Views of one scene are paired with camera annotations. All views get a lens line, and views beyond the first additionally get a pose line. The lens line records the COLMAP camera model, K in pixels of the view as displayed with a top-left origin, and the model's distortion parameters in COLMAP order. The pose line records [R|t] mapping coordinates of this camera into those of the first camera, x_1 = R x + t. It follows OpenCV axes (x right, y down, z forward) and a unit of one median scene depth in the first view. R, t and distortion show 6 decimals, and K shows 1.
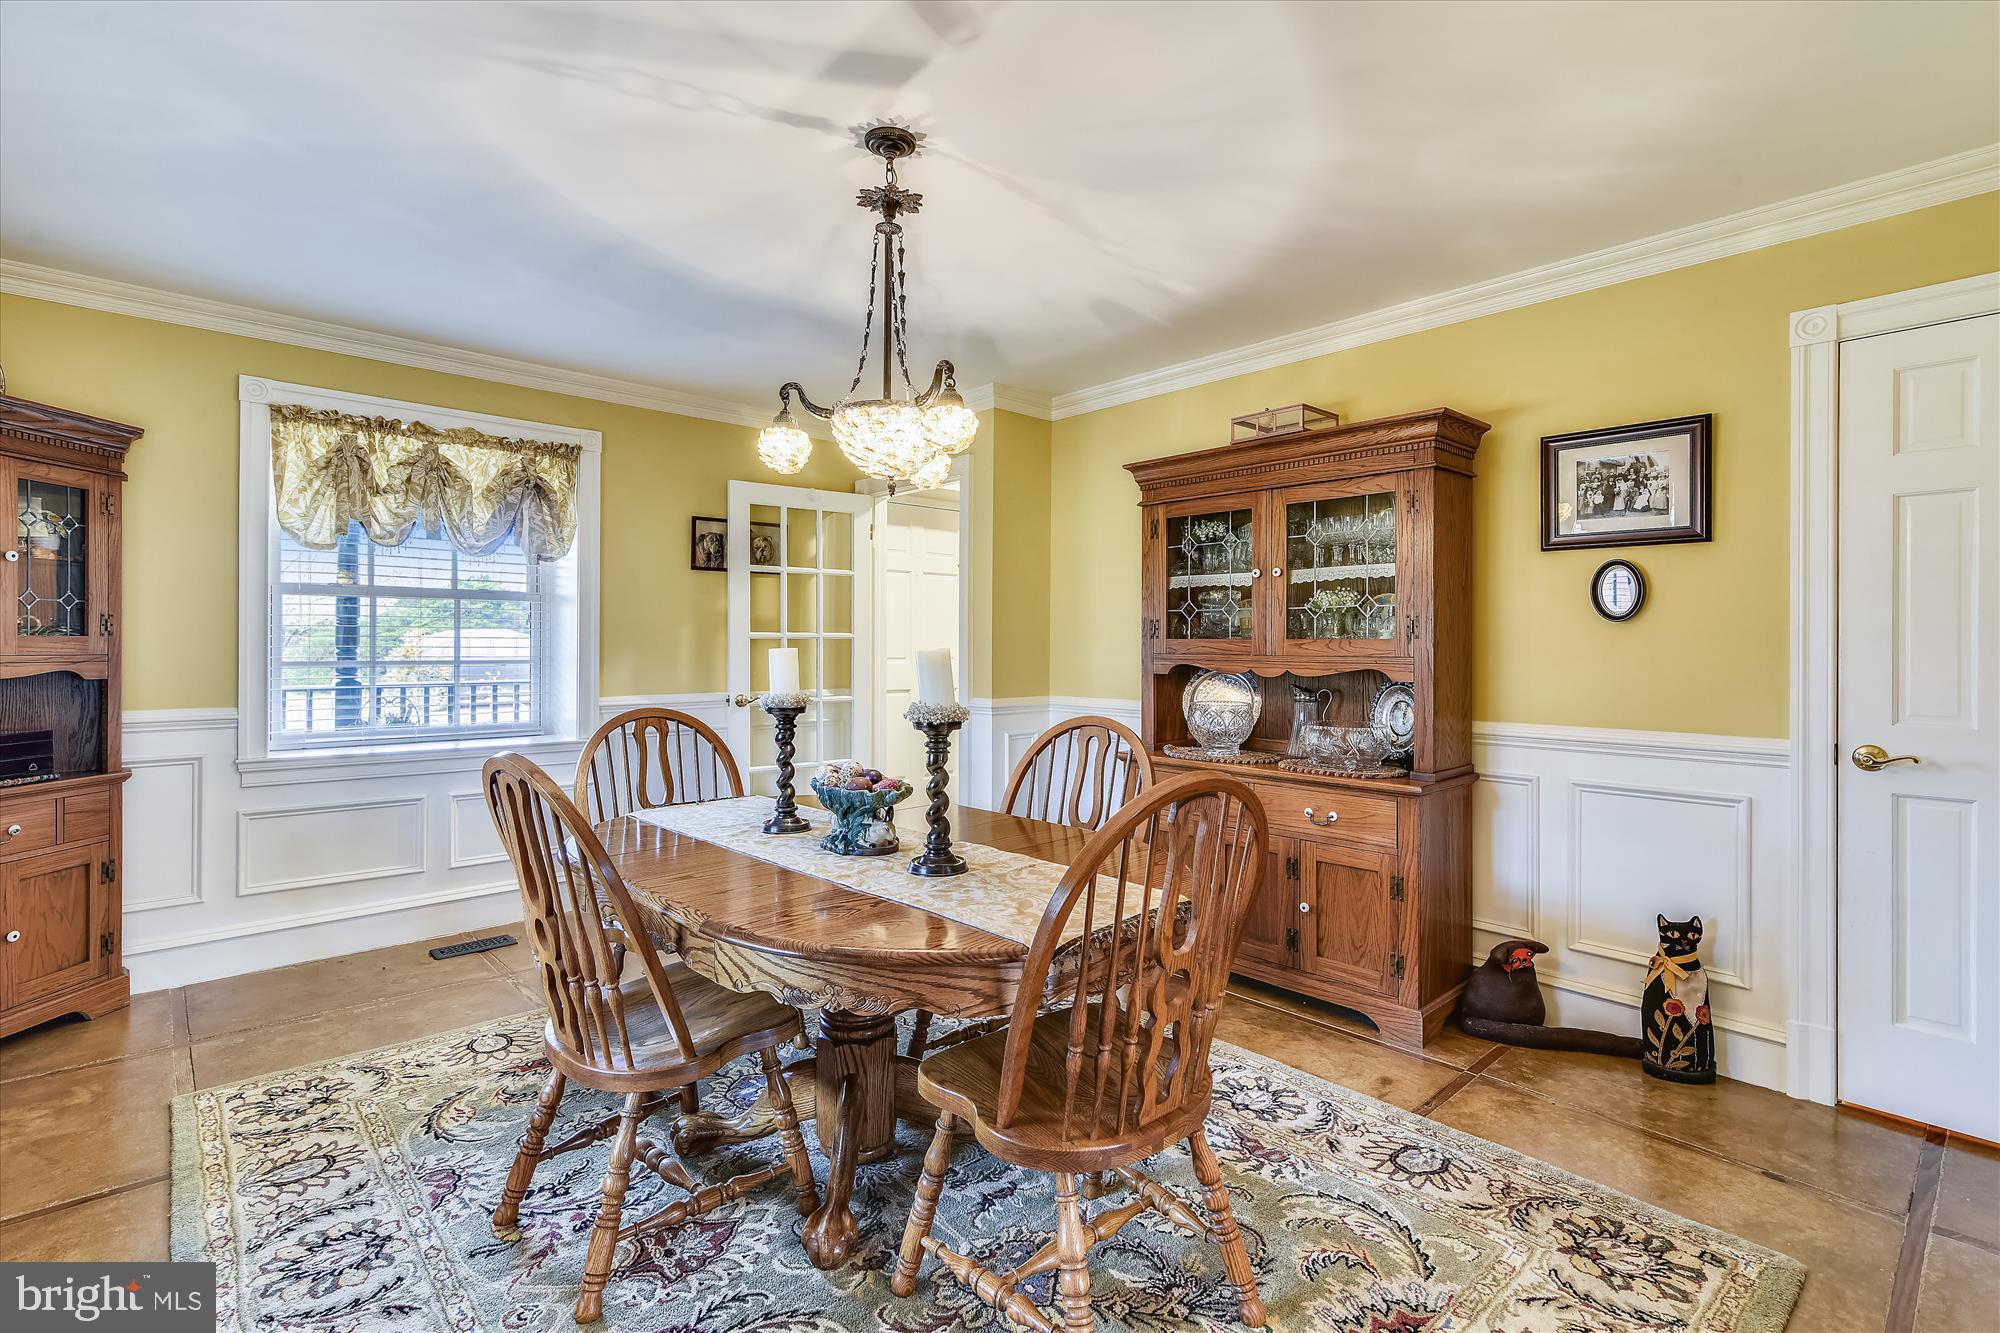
lens RADIAL K [[931.9, 0, 995.0], [0, 931.9, 650.4], [0, 0, 1]] dist [0.020007, 0.000372]
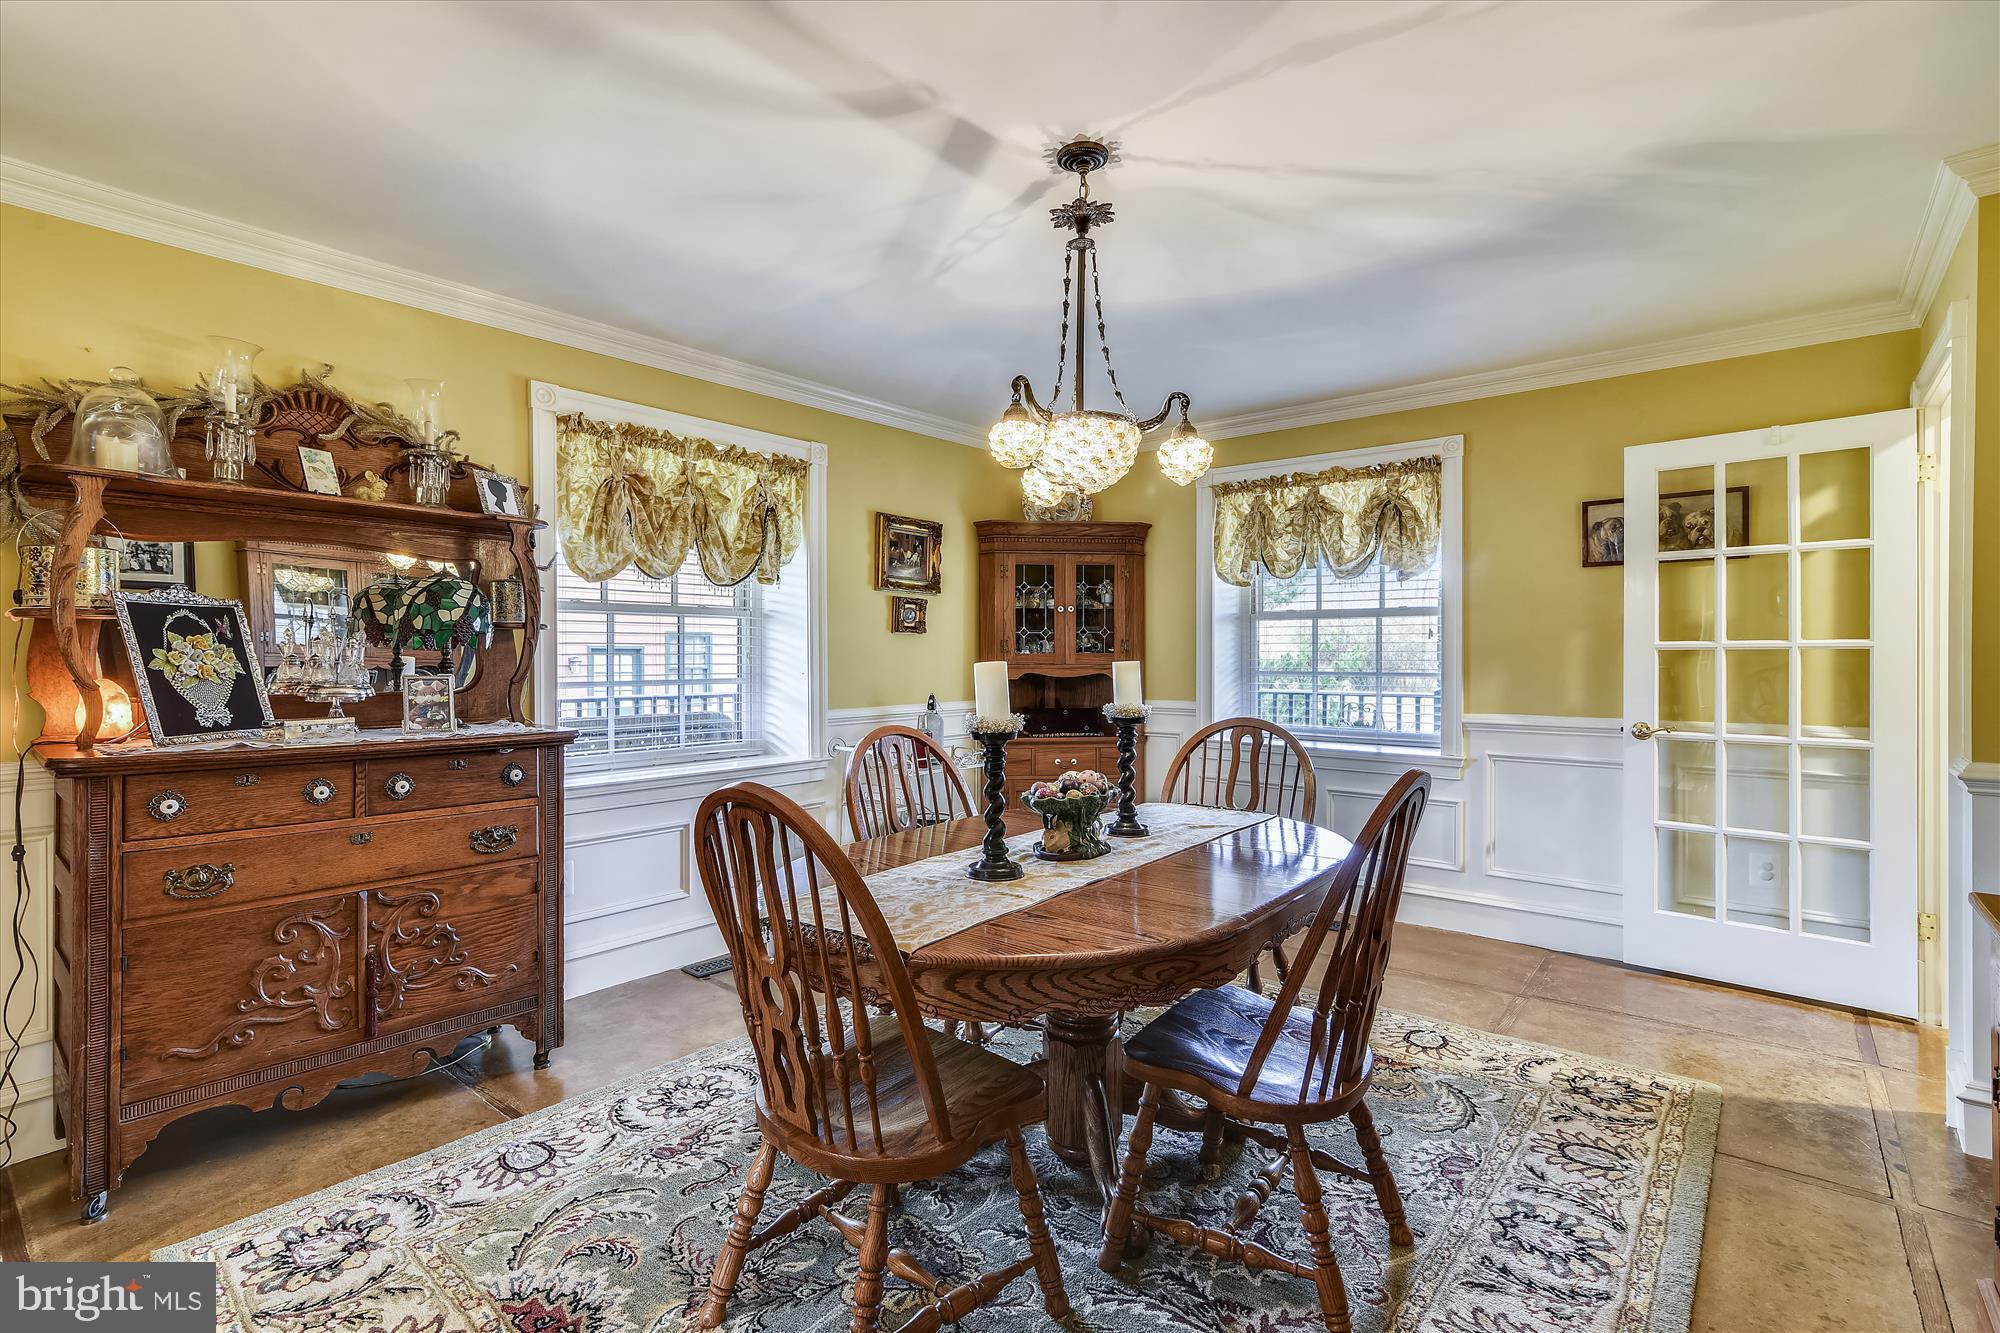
lens RADIAL K [[931.9, 0, 1001.0], [0, 931.9, 649.8], [0, 0, 1]] dist [0.020007, 0.000372]
pose [[0.143617, -0.009665, -0.989586, 0.544114], [-0.008053, 0.999908, -0.010935, -0.000611], [0.989601, 0.009540, 0.143526, 0.484895]]
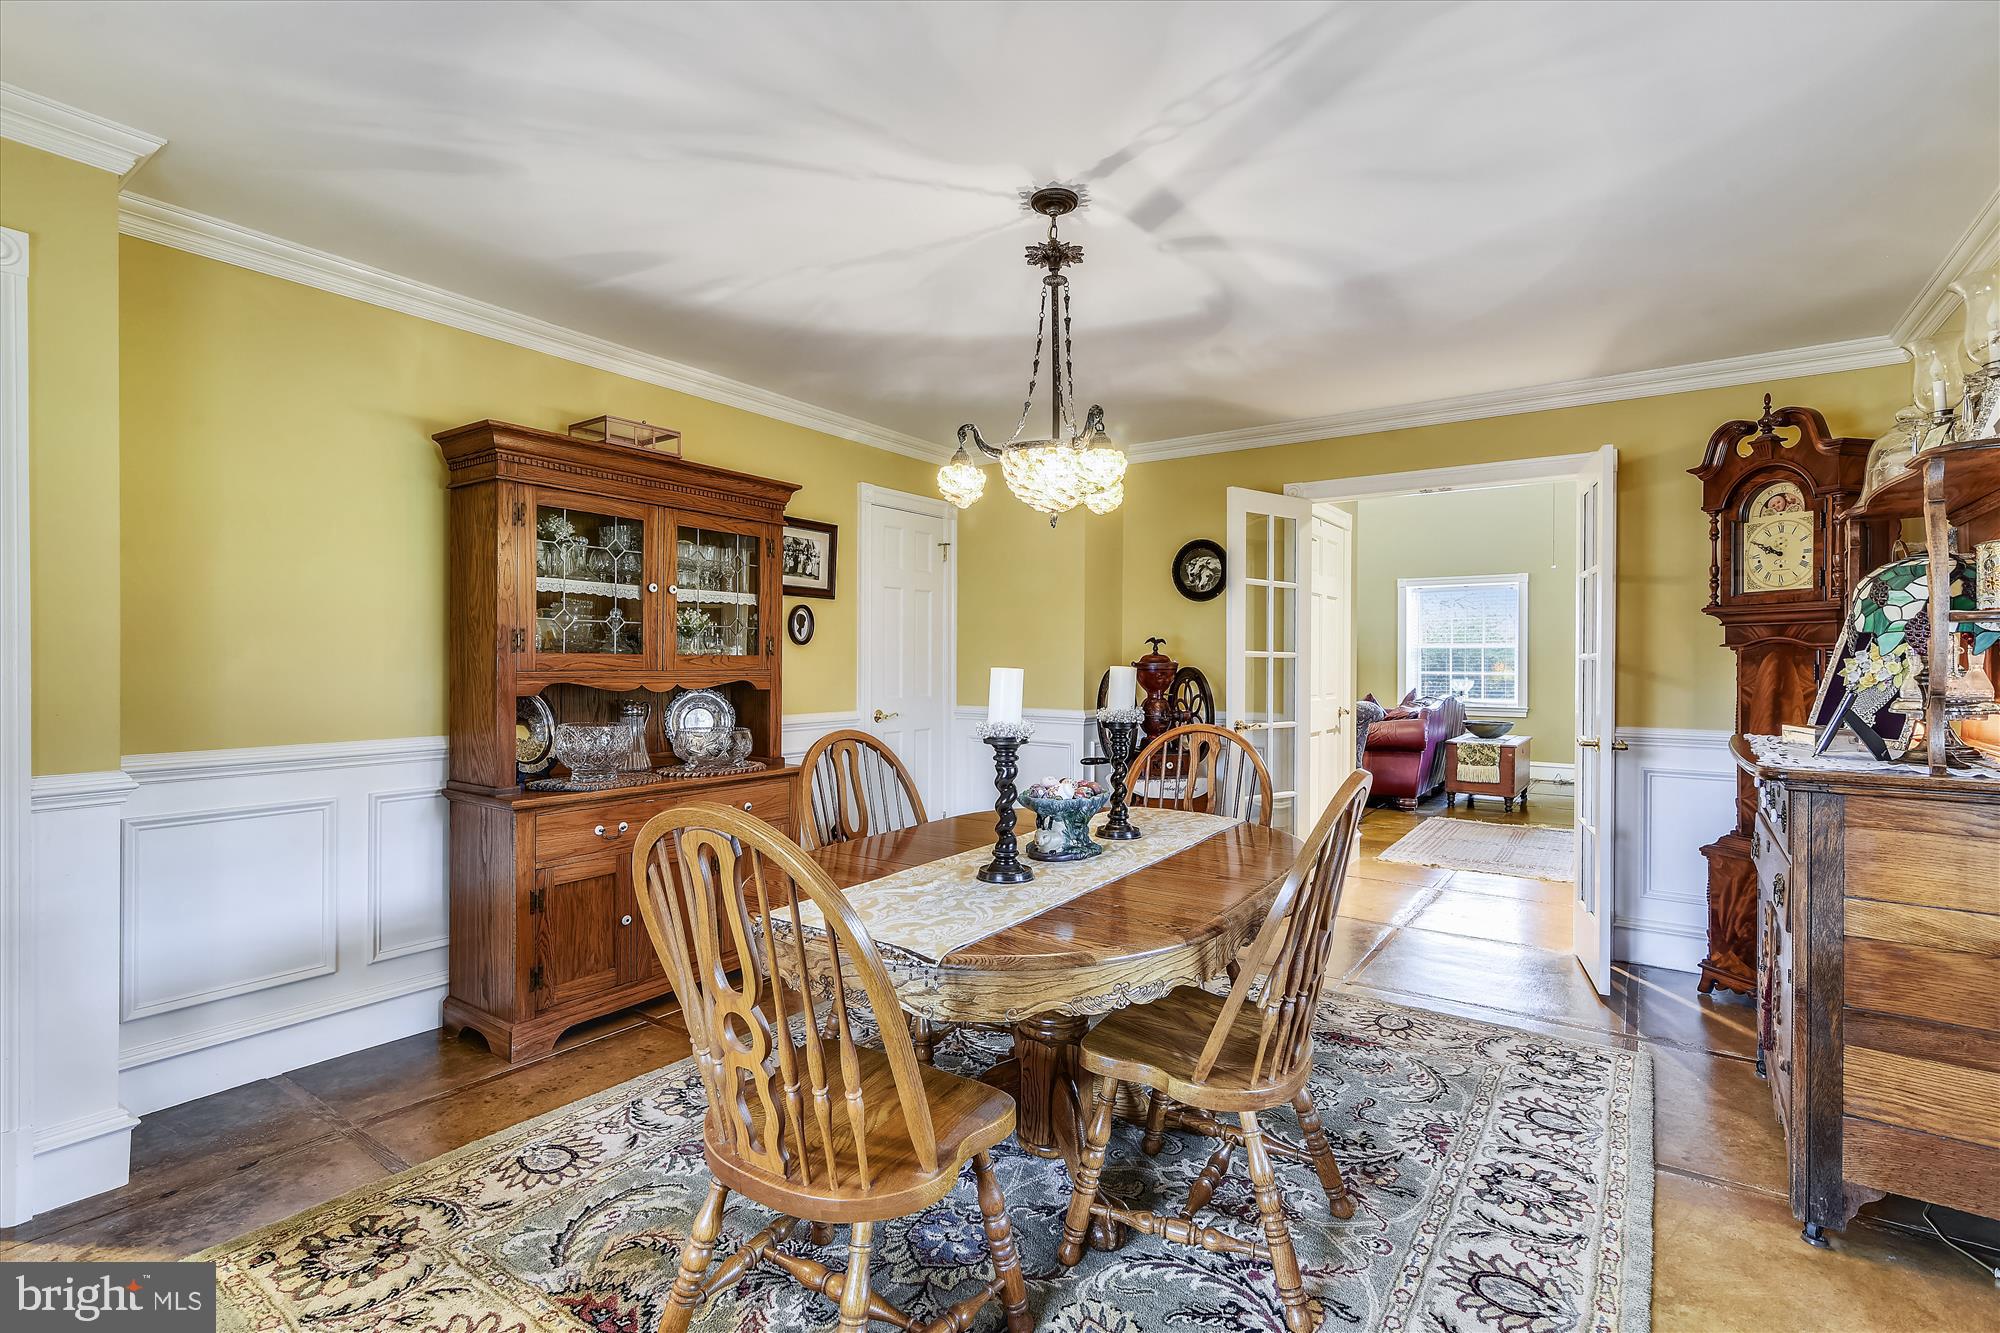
lens RADIAL K [[931.9, 0, 1000.7], [0, 931.9, 665.6], [0, 0, 1]] dist [0.020007, 0.000372]
pose [[-0.218504, -0.008810, 0.975796, -0.728779], [0.003181, 0.999948, 0.009741, -0.008108], [-0.975831, 0.005232, -0.218465, 0.815628]]
